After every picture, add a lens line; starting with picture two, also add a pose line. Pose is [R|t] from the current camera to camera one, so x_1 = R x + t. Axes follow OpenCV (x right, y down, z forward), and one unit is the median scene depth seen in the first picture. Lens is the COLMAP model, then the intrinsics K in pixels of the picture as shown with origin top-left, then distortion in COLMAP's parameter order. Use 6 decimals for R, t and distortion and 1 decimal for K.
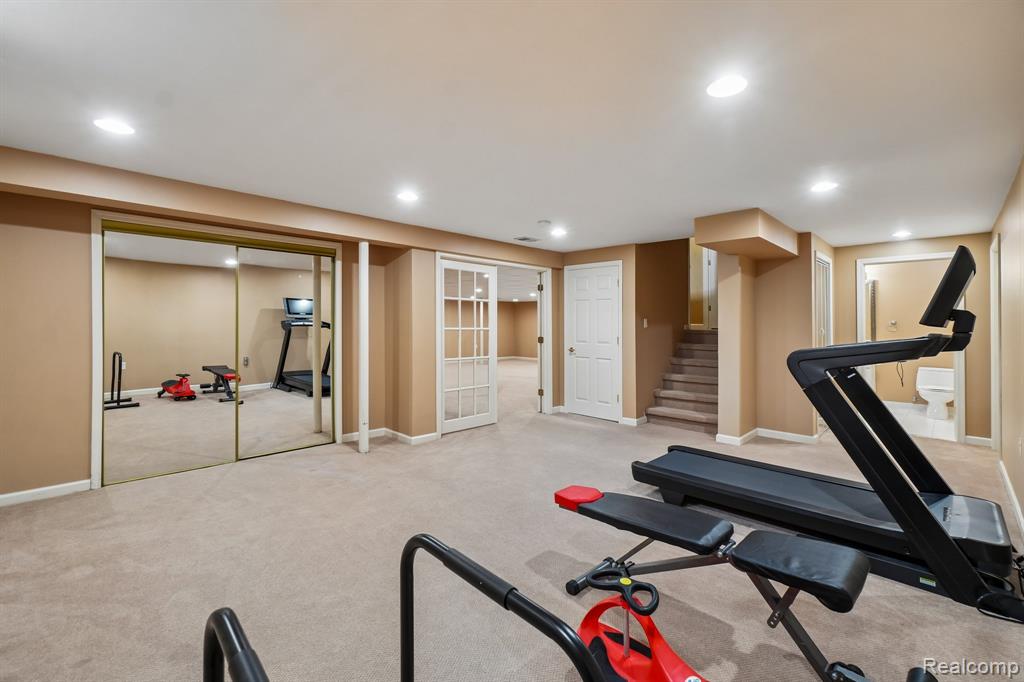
lens RADIAL K [[440.0, 0, 513.1], [0, 440.0, 331.8], [0, 0, 1]] dist [-0.000180, 0.000075]
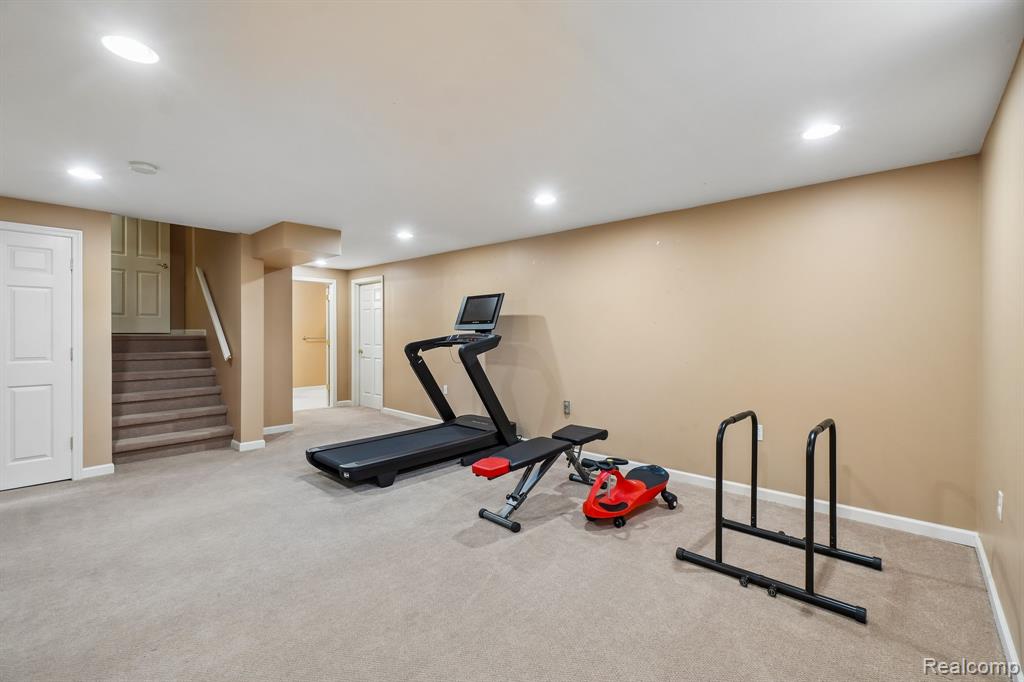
lens RADIAL K [[440.0, 0, 513.1], [0, 440.0, 331.8], [0, 0, 1]] dist [-0.000180, 0.000075]
pose [[-0.051580, 0.001093, 0.998668, -0.488889], [0.018340, 0.999832, -0.000147, 0.000560], [-0.998500, 0.018308, -0.051591, 0.418422]]
